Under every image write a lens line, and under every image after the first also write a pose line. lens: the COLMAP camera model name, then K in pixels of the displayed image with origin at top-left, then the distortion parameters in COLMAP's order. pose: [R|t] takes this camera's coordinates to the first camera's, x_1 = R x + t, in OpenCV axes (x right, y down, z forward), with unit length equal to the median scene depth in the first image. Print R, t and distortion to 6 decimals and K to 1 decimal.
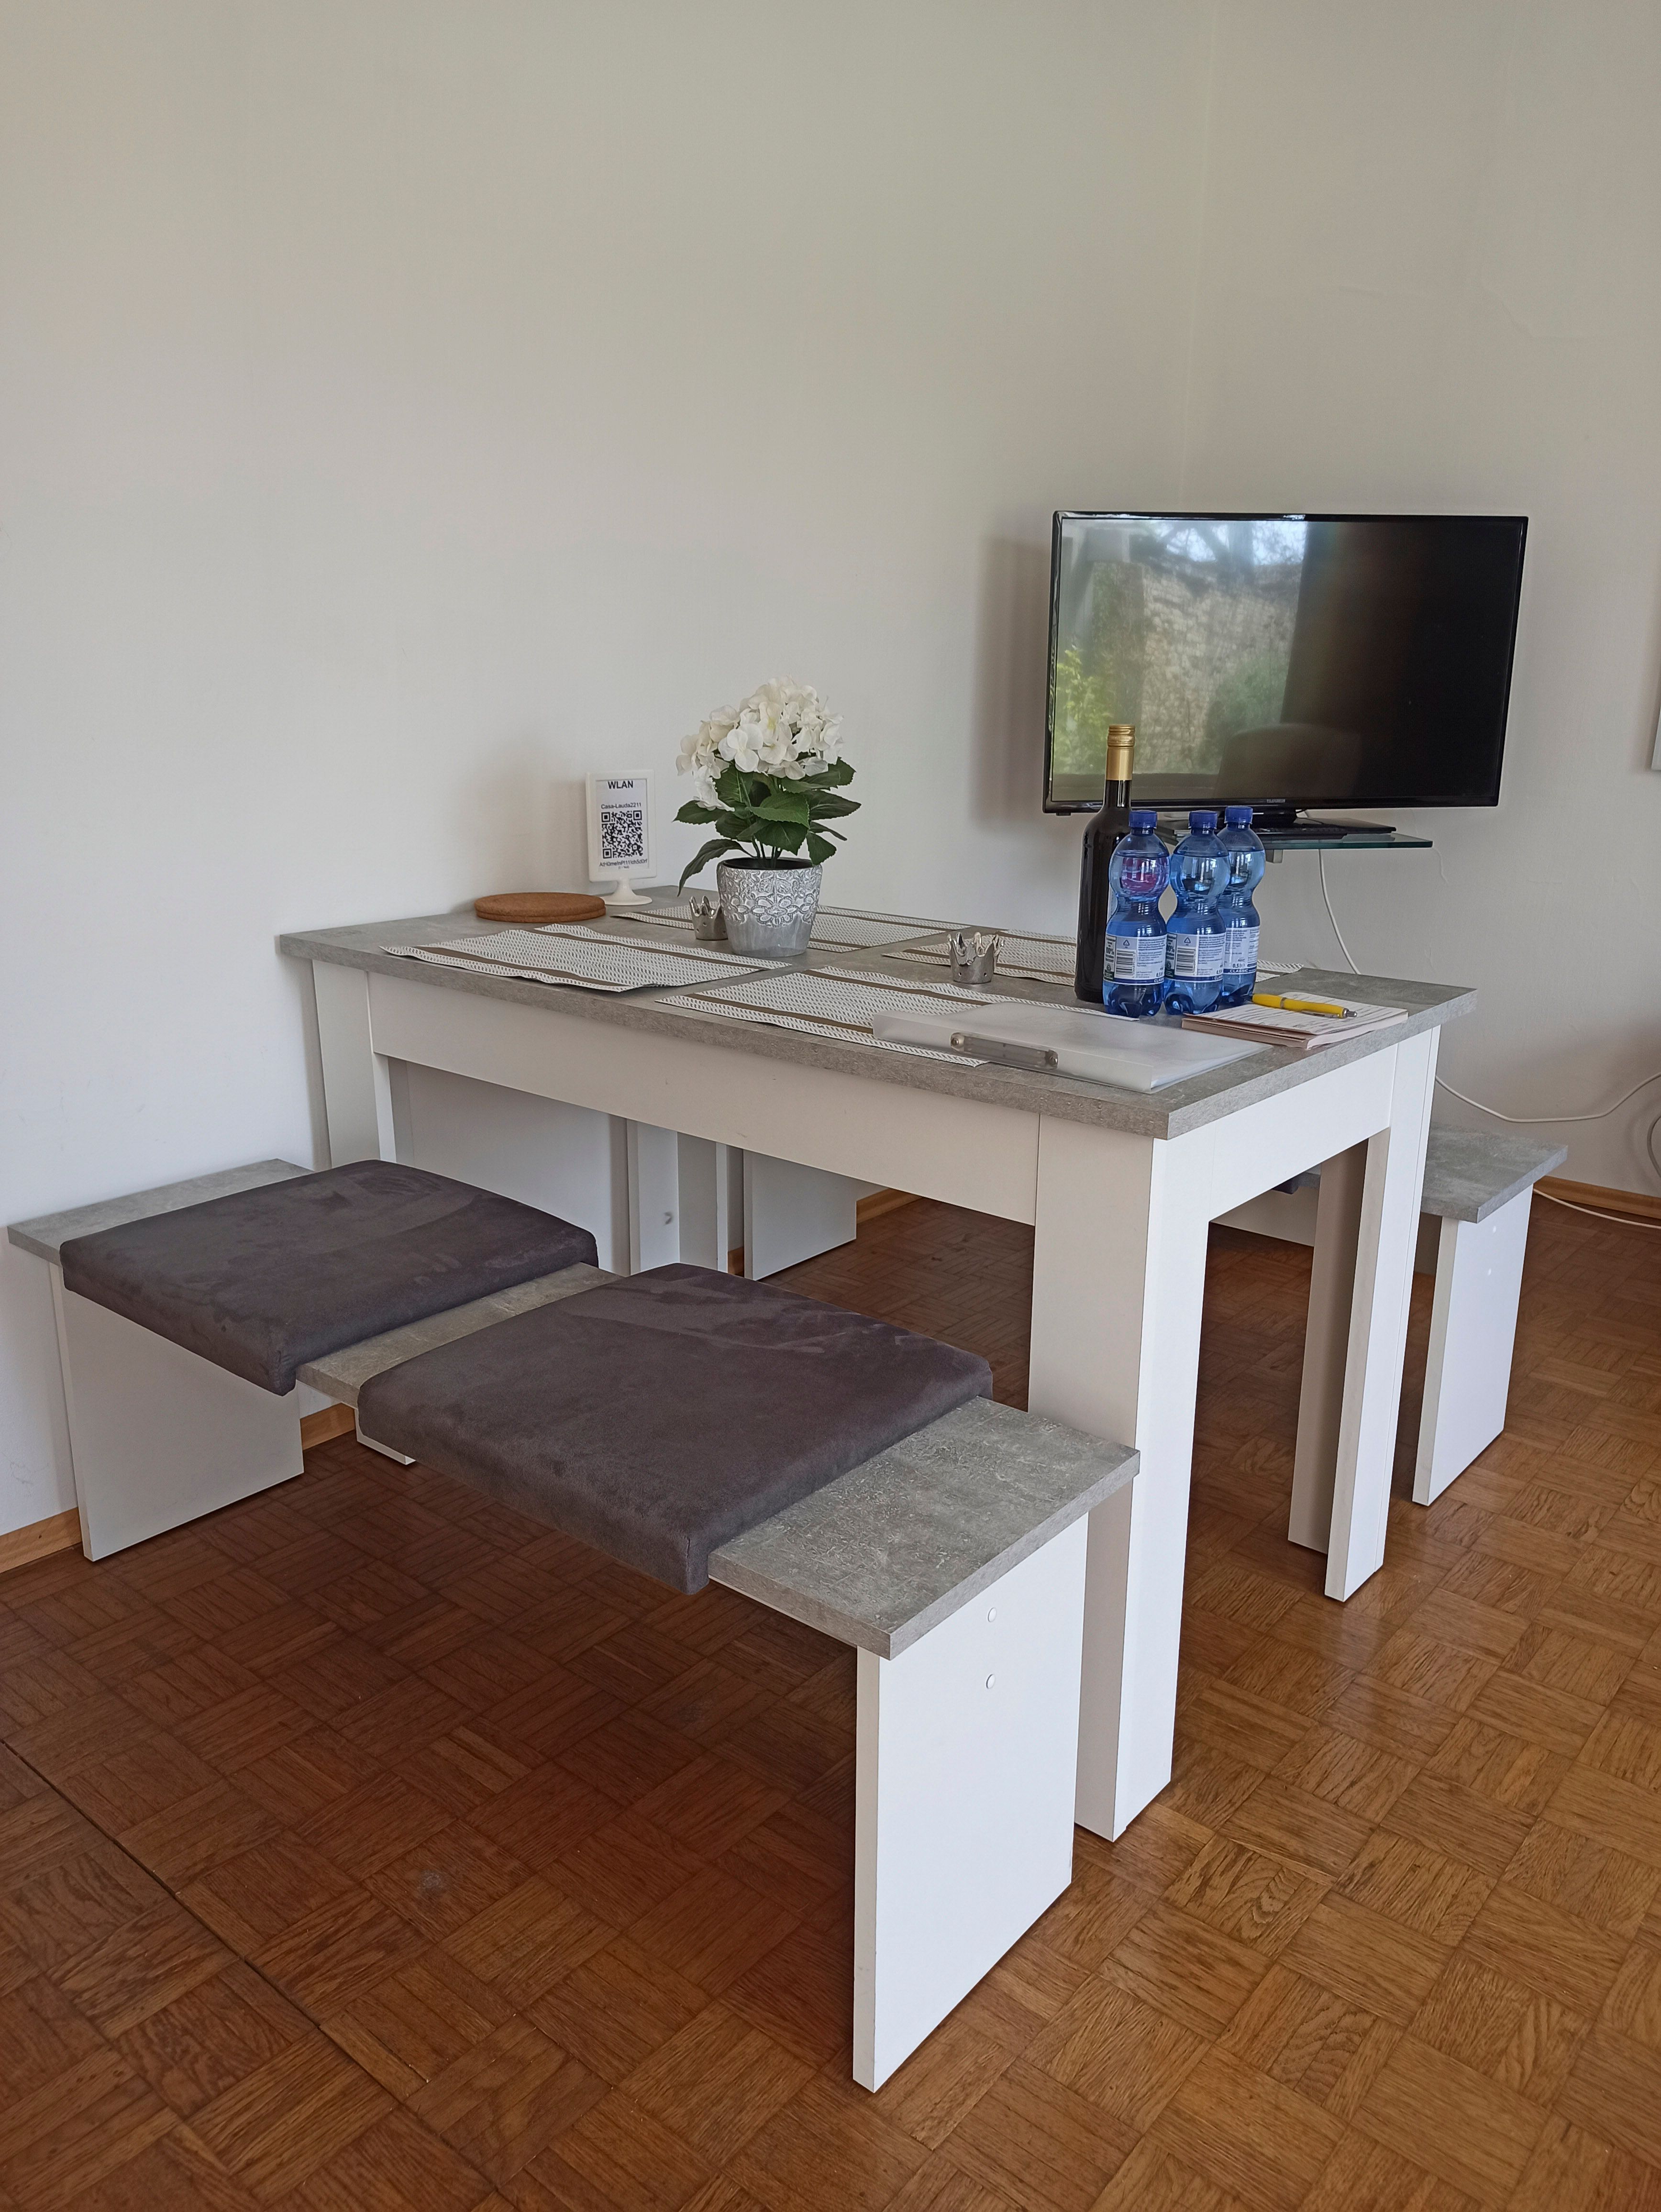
lens RADIAL K [[1649.4, 0, 828.8], [0, 1649.4, 1106.0], [0, 0, 1]] dist [0.026946, 0.001224]
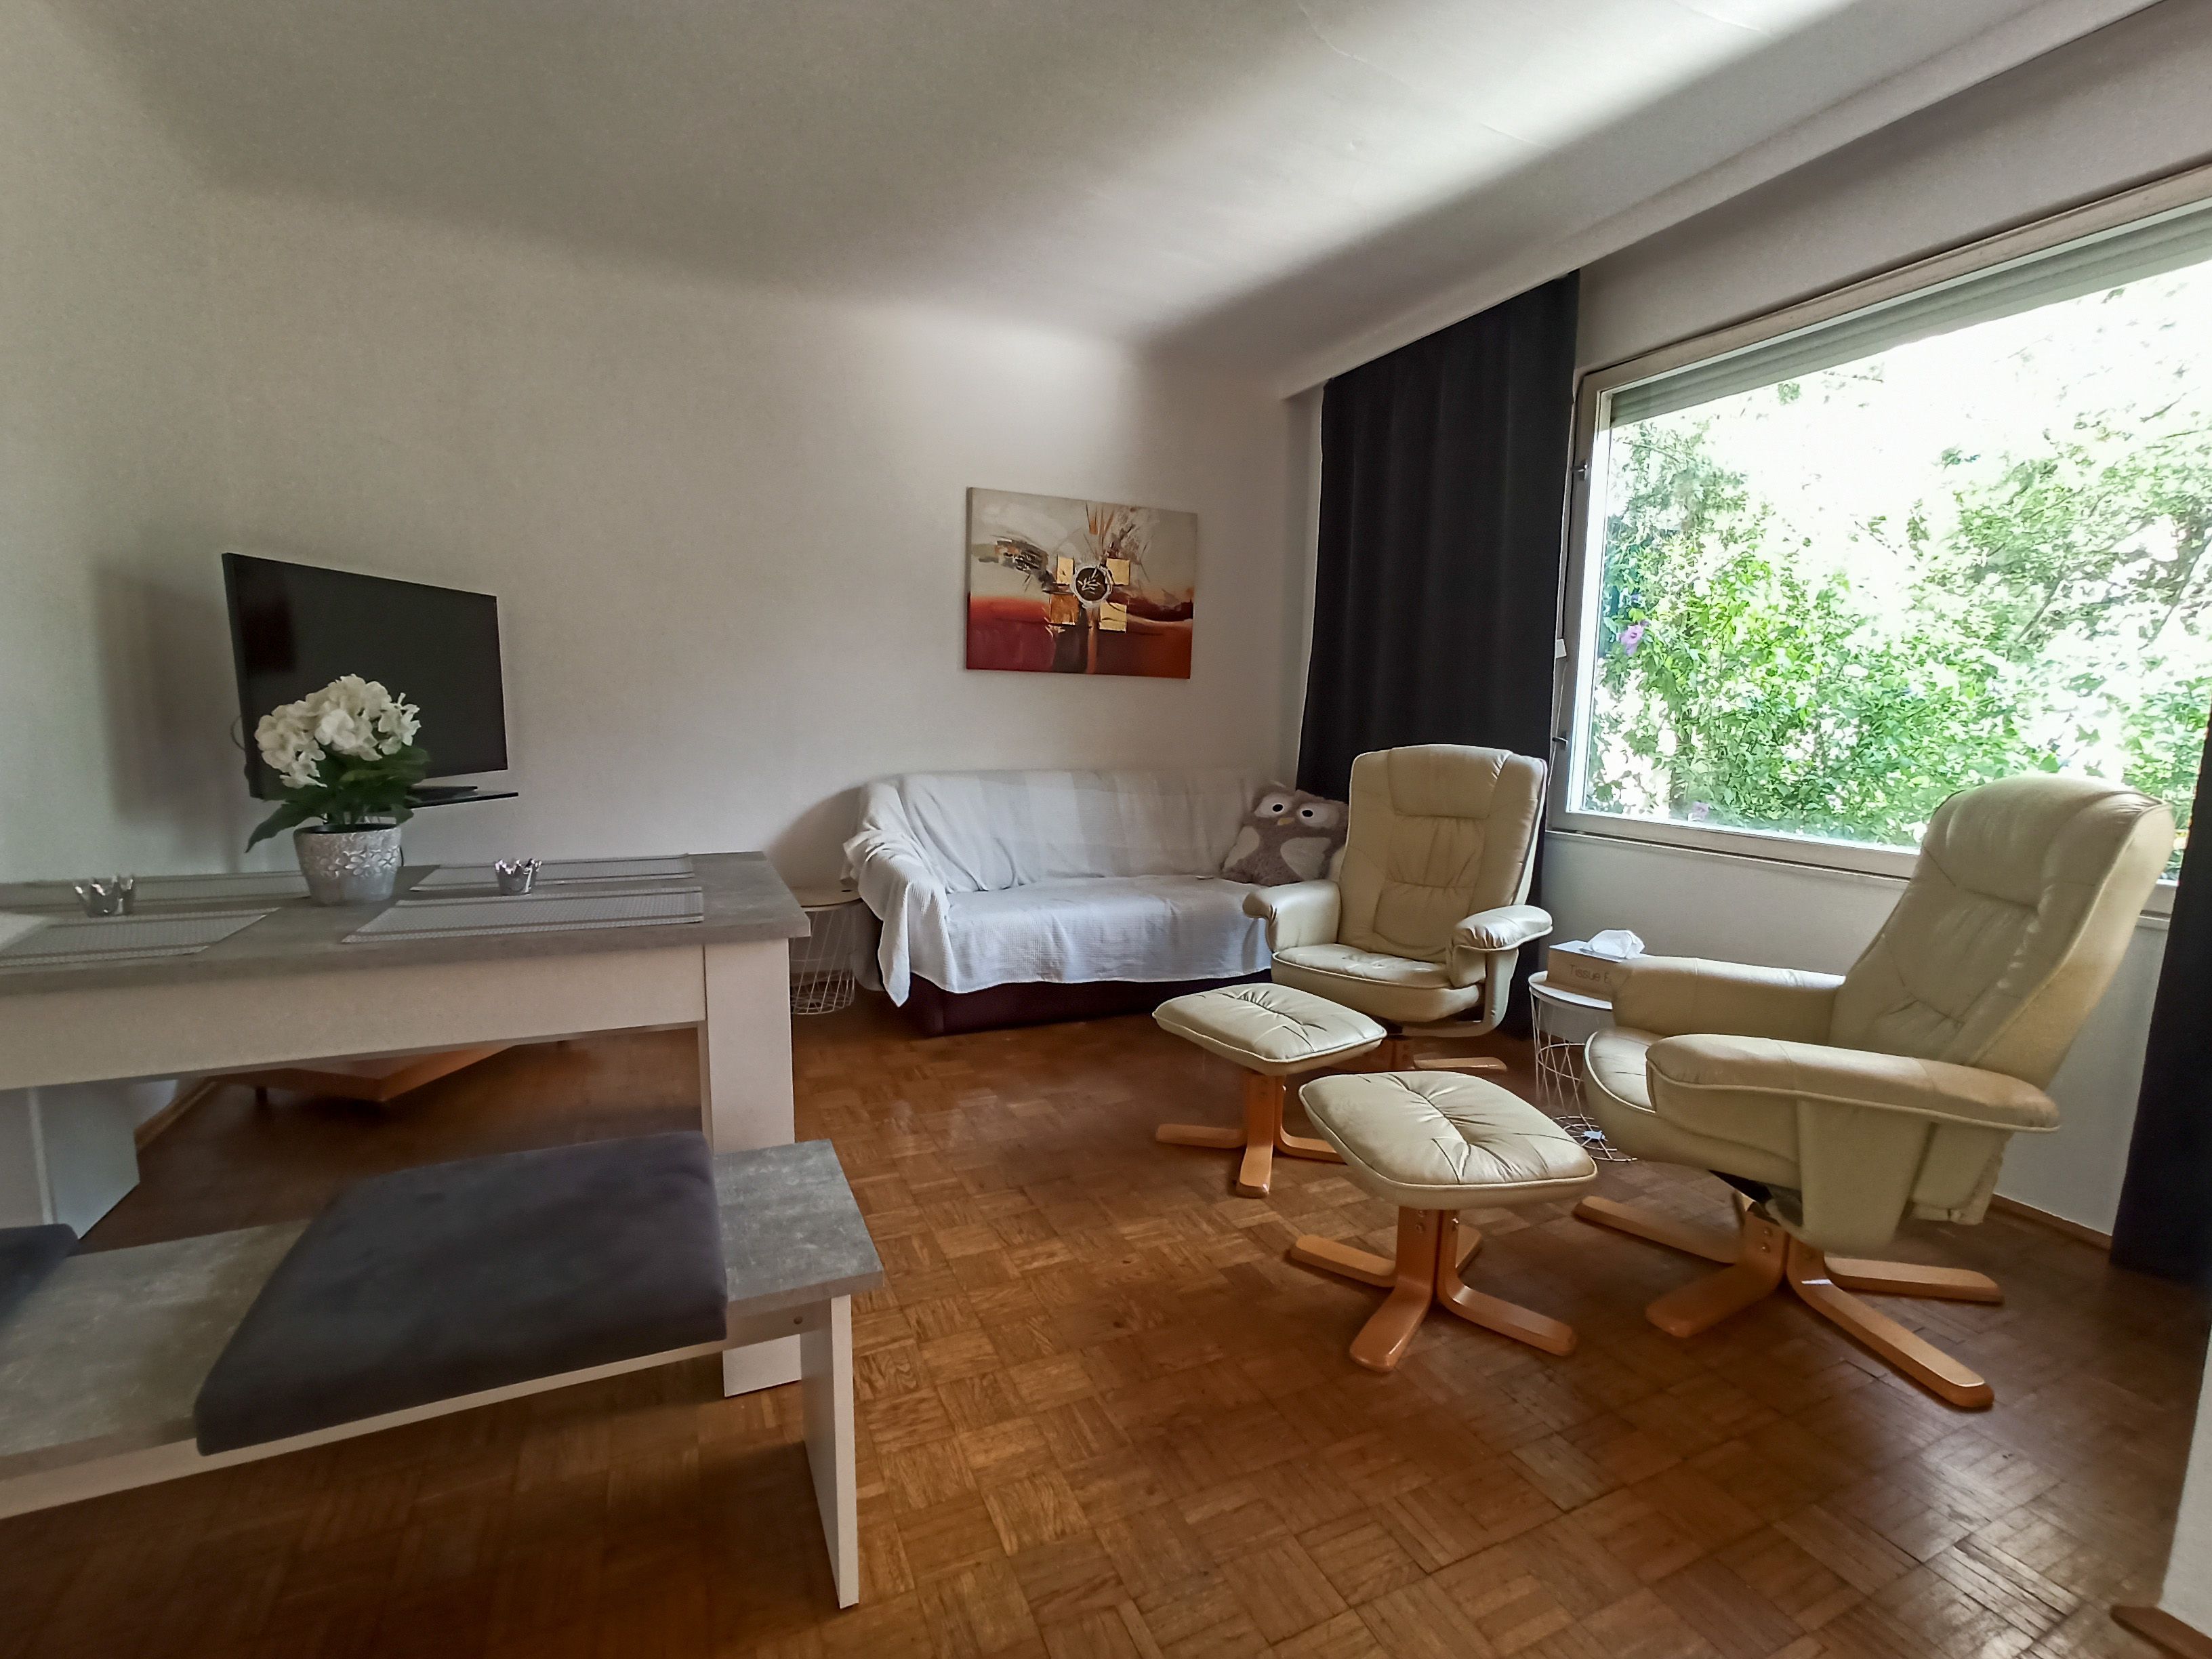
lens RADIAL K [[997.5, 0, 1108.5], [0, 997.5, 833.3], [0, 0, 1]] dist [-0.000433, -0.000026]
pose [[0.431916, -0.106343, 0.895623, -0.536432], [0.205334, 0.978541, 0.017165, -0.050244], [-0.878229, 0.176487, 0.444483, 0.240546]]
